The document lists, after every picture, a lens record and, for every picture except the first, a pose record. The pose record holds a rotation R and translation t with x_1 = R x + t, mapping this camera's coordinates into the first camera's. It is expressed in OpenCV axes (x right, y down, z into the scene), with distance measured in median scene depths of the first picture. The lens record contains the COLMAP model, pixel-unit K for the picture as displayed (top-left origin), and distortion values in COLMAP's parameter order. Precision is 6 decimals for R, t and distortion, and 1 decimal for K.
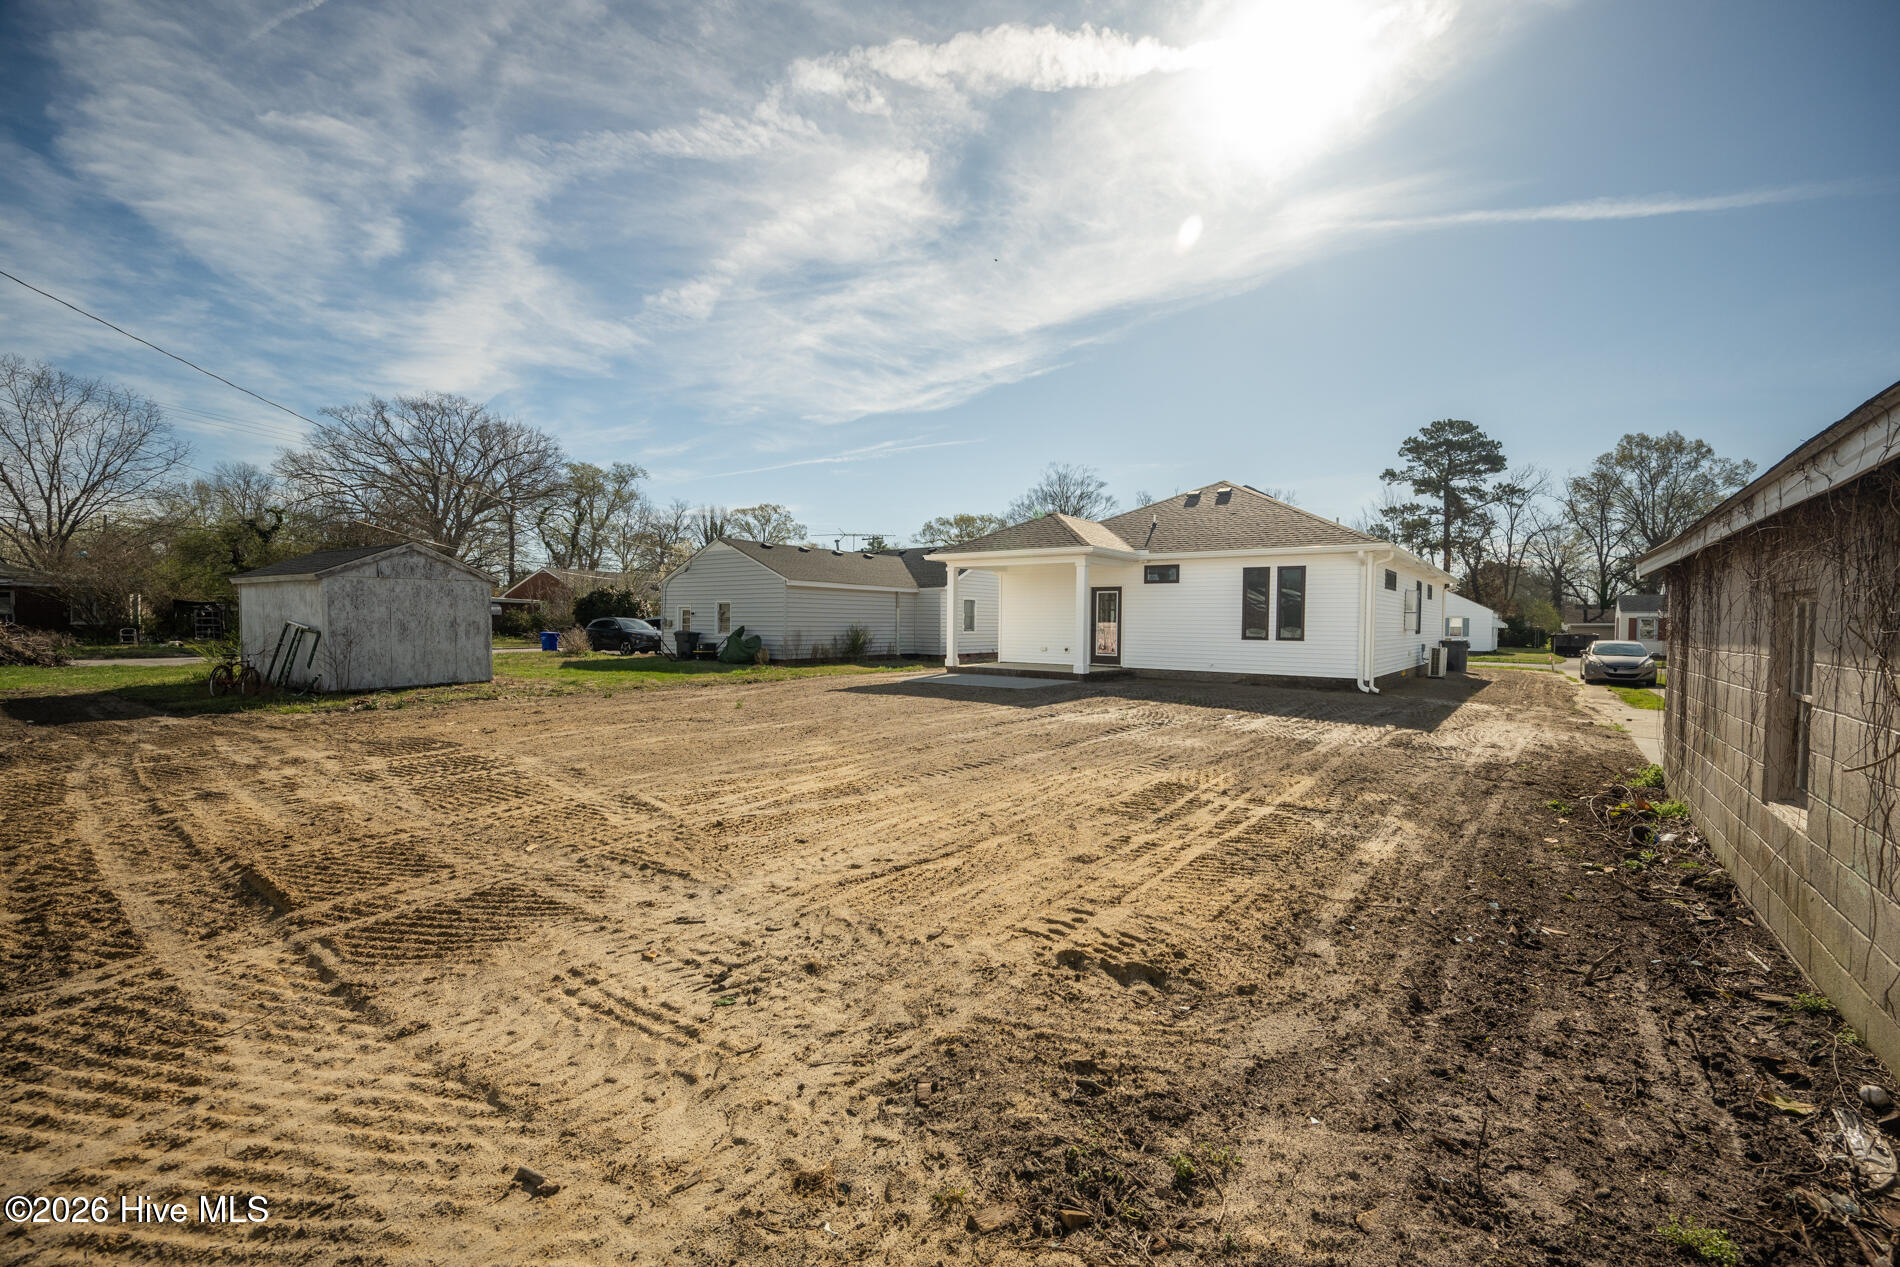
lens RADIAL K [[774.1, 0, 950.0], [0, 774.1, 633.5], [0, 0, 1]] dist [-0.000894, -0.000087]
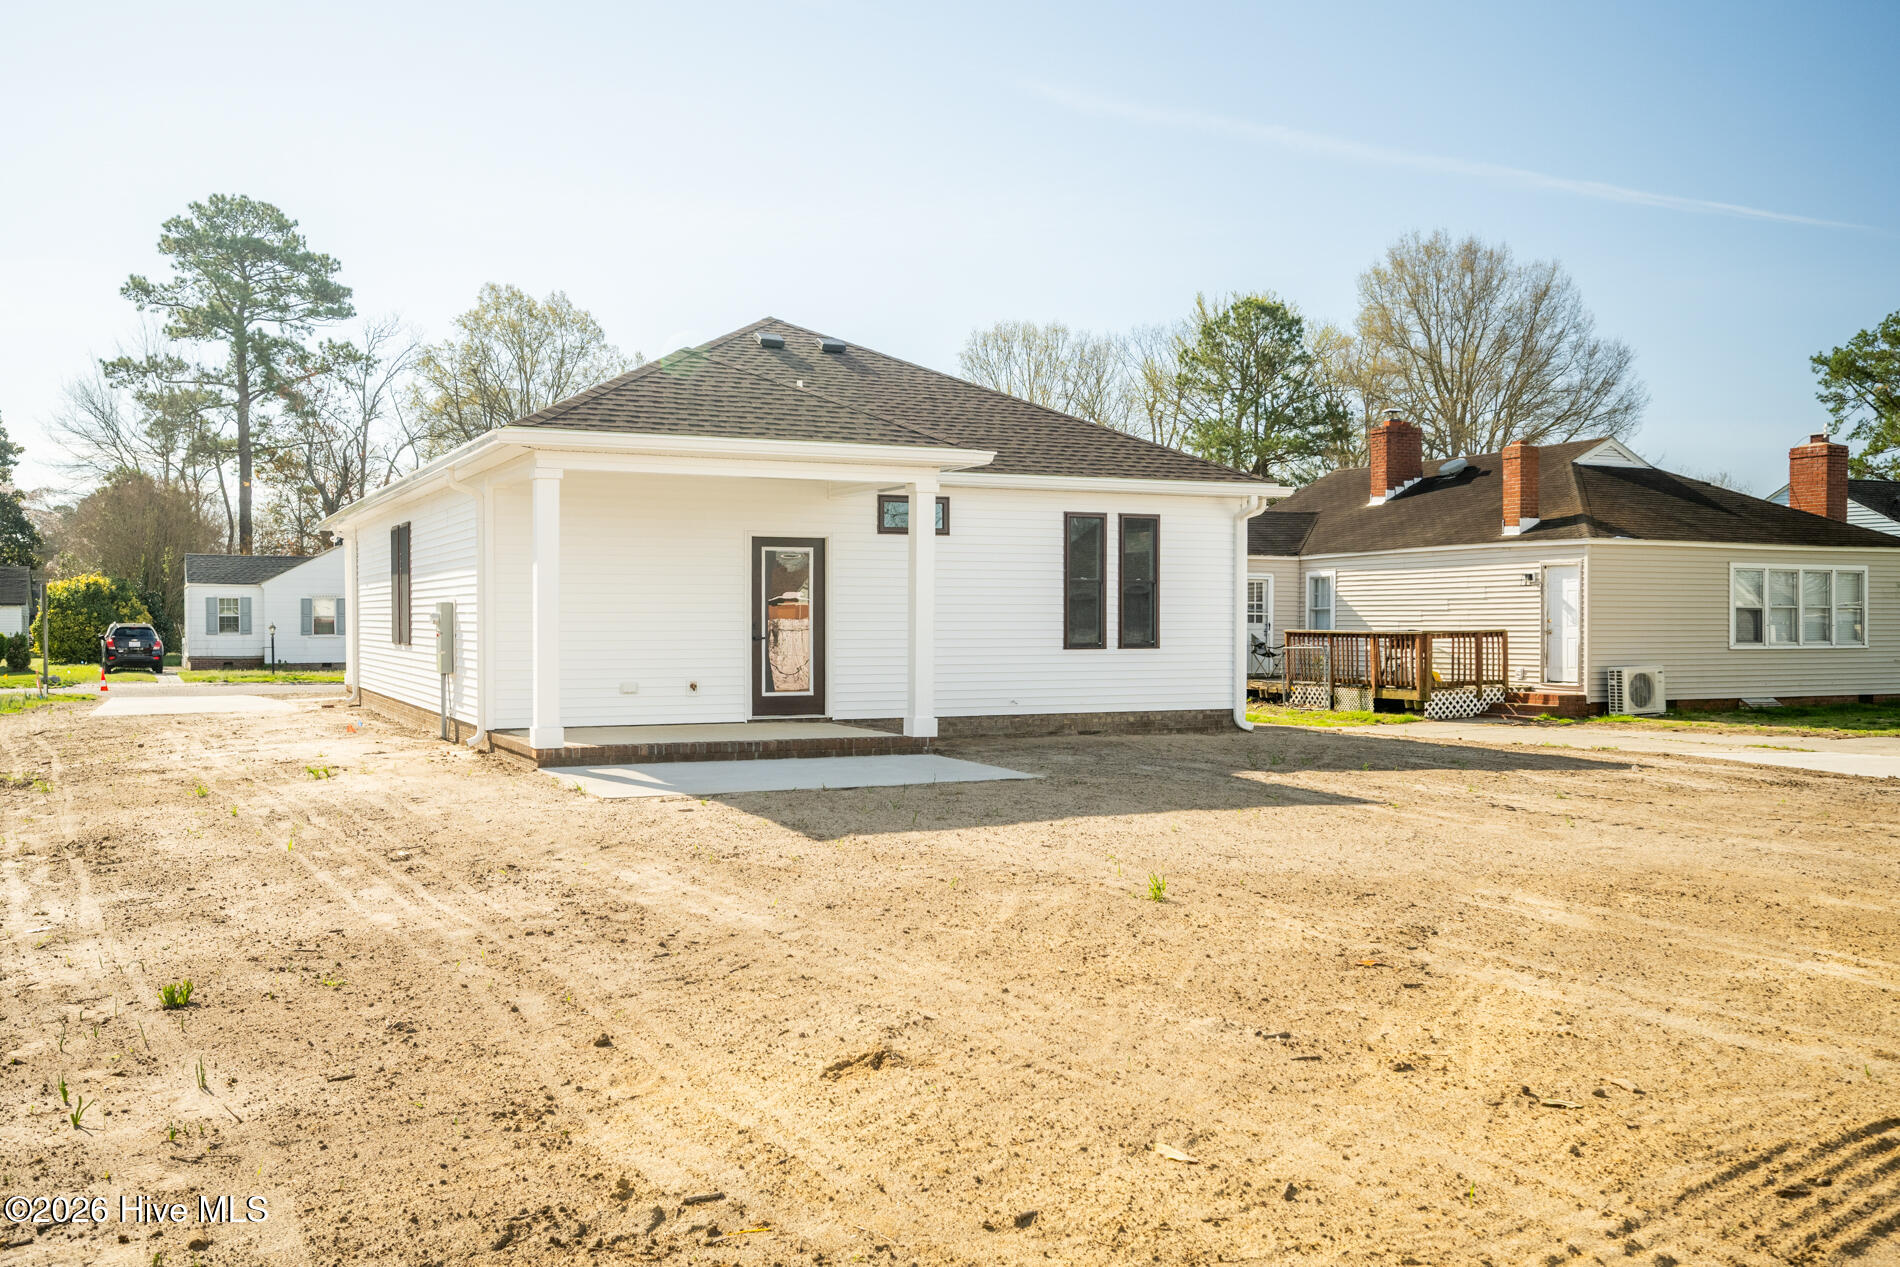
lens RADIAL K [[1720.3, 0, 950.0], [0, 1720.3, 633.5], [0, 0, 1]] dist [-0.008927, -0.001482]
pose [[0.460860, -0.020289, 0.887241, -0.613714], [0.018152, 0.999745, 0.013433, -0.017433], [-0.887287, 0.009915, 0.461111, 0.466044]]
